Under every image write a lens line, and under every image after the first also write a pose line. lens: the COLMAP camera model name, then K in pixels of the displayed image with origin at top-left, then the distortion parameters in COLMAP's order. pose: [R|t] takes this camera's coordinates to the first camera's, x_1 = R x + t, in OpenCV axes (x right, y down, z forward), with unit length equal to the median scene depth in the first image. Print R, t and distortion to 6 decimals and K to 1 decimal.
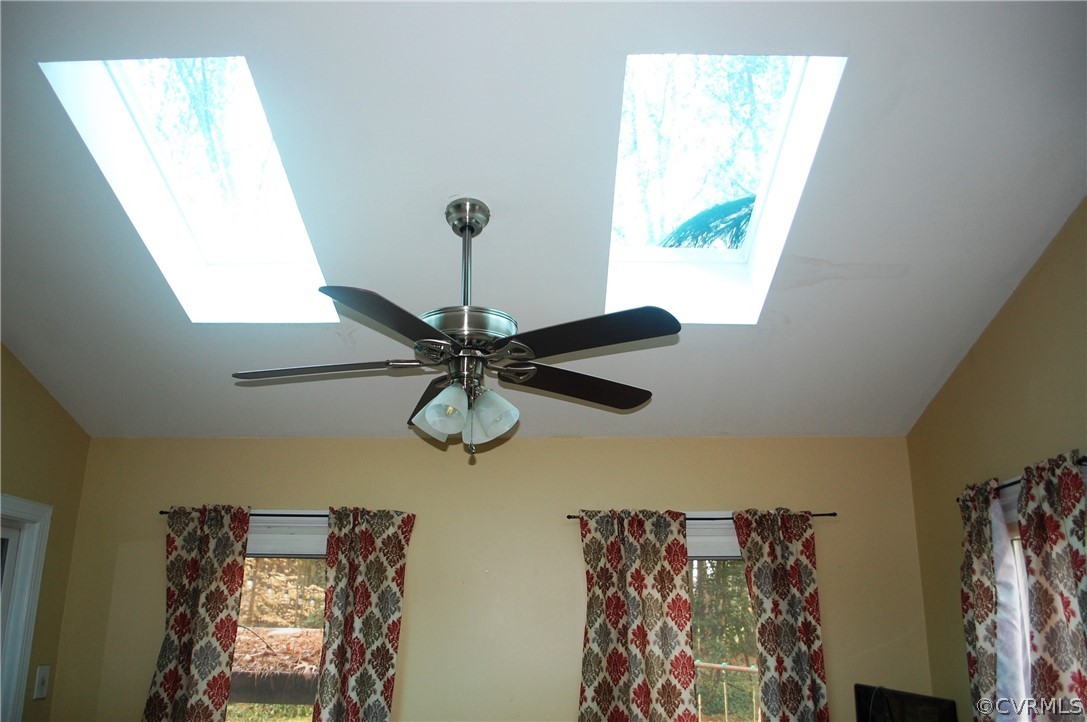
lens RADIAL K [[858.9, 0, 538.5], [0, 858.9, 365.8], [0, 0, 1]] dist [-0.087208, 0.023422]
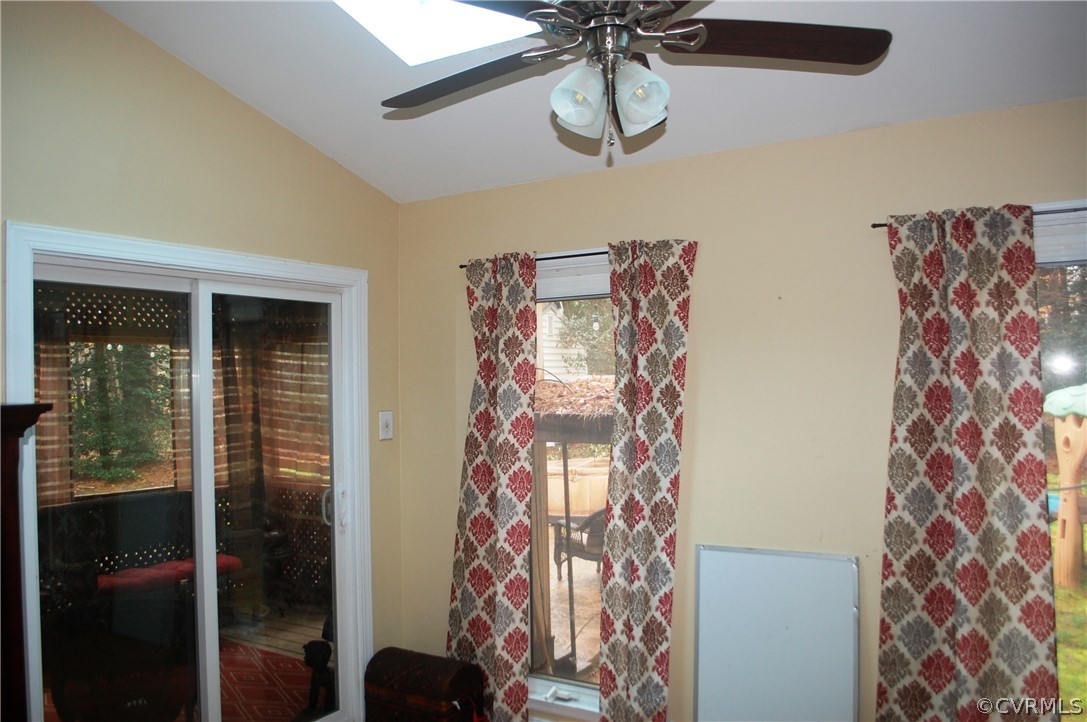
lens RADIAL K [[858.9, 0, 545.5], [0, 858.9, 362.4], [0, 0, 1]] dist [-0.087208, 0.023422]
pose [[0.857353, -0.029692, -0.513872, 0.181177], [0.169784, 0.958774, 0.227872, 0.066154], [0.485921, -0.282614, 0.827049, 0.150520]]
